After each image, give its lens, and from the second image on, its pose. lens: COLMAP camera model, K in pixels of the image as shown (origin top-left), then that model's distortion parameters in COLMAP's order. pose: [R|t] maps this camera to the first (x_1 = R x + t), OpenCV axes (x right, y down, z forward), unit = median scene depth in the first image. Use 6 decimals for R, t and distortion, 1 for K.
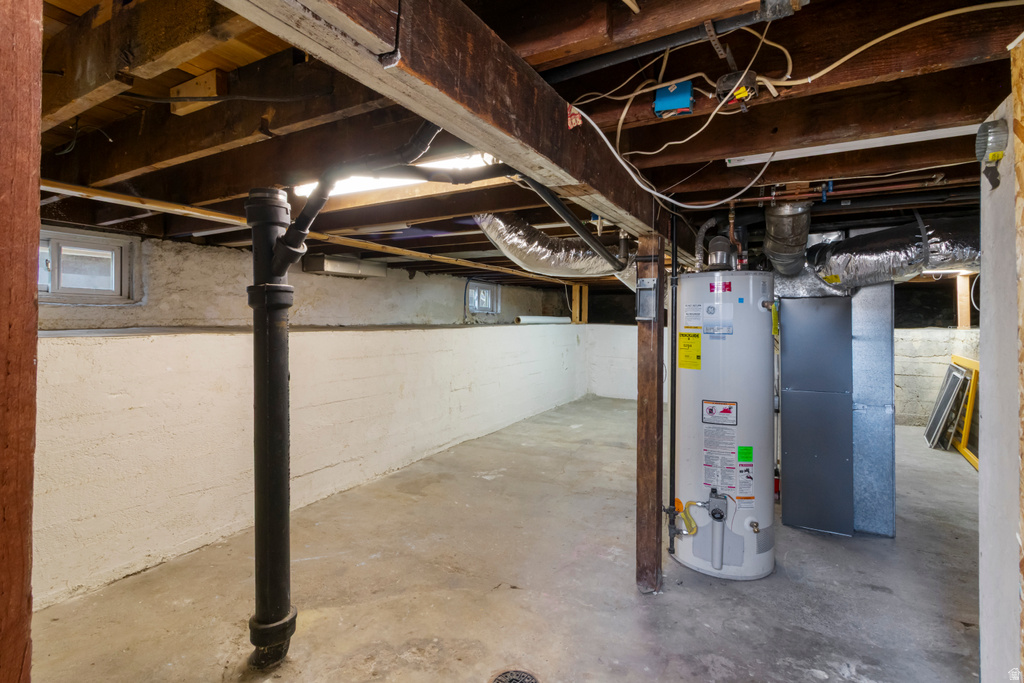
lens RADIAL K [[477.9, 0, 512.1], [0, 477.9, 332.5], [0, 0, 1]] dist [0.003796, 0.000023]
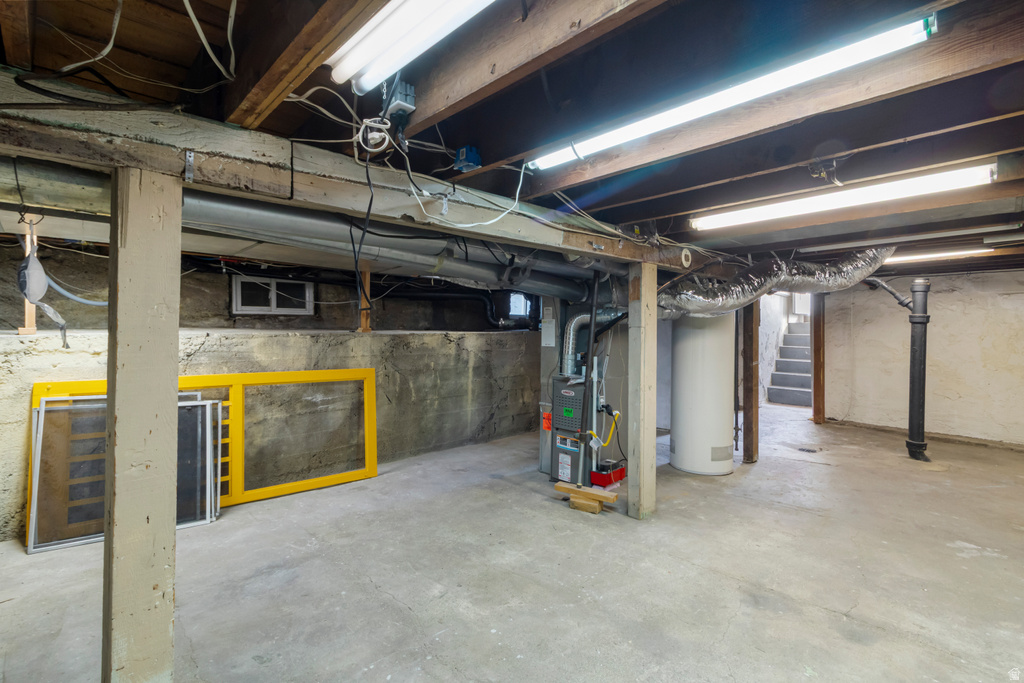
lens RADIAL K [[477.9, 0, 512.6], [0, 477.9, 336.0], [0, 0, 1]] dist [0.003796, 0.000023]
pose [[-0.958024, -0.014245, 0.286333, 0.402345], [-0.009284, 0.999782, 0.018676, -0.018805], [-0.286537, 0.015234, -0.957948, 1.875832]]
